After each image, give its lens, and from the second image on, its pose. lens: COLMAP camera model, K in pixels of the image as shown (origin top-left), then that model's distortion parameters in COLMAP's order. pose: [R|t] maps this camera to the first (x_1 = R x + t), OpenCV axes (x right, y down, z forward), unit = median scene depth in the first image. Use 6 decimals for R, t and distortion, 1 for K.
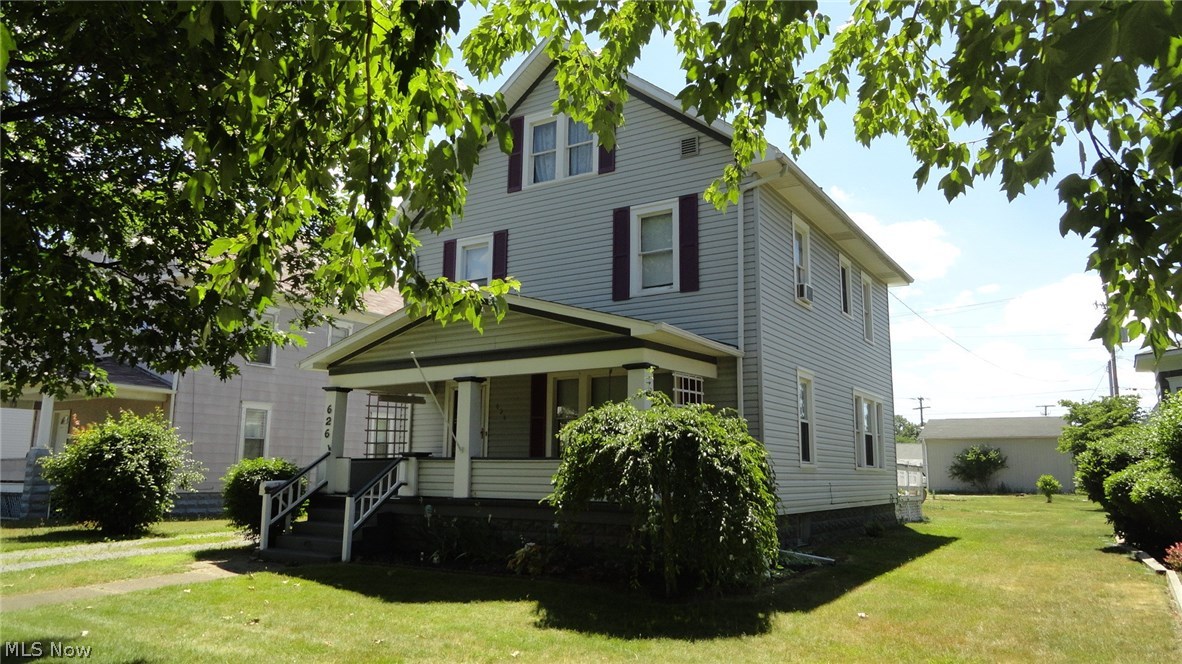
lens RADIAL K [[804.8, 0, 591.1], [0, 804.8, 328.0], [0, 0, 1]] dist [-0.005411, 0.002363]
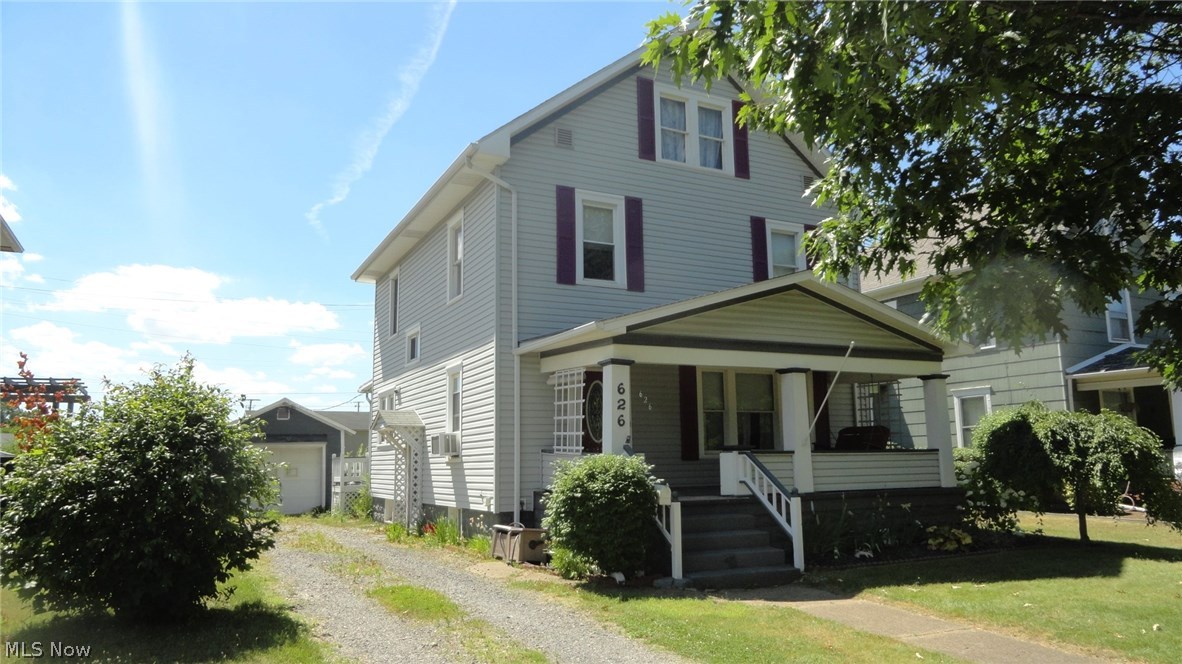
lens RADIAL K [[804.8, 0, 595.6], [0, 804.8, 335.3], [0, 0, 1]] dist [-0.005411, 0.002363]
pose [[0.507888, 0.117456, 0.853378, -0.956851], [-0.132535, 0.989520, -0.057316, 0.094874], [-0.851166, -0.083992, 0.518132, 0.612701]]
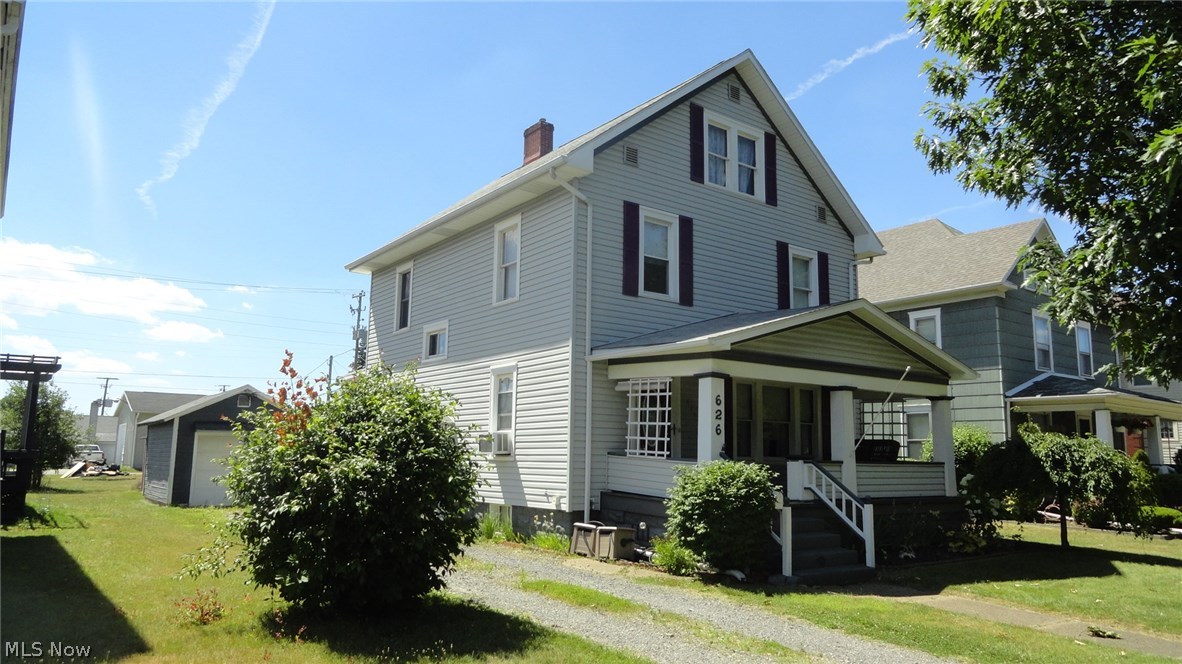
lens RADIAL K [[804.8, 0, 593.1], [0, 804.8, 332.7], [0, 0, 1]] dist [-0.005411, 0.002363]
pose [[0.357708, 0.139971, 0.923284, -1.099756], [-0.177593, 0.980856, -0.079894, 0.117965], [-0.916791, -0.135390, 0.375718, 0.792363]]
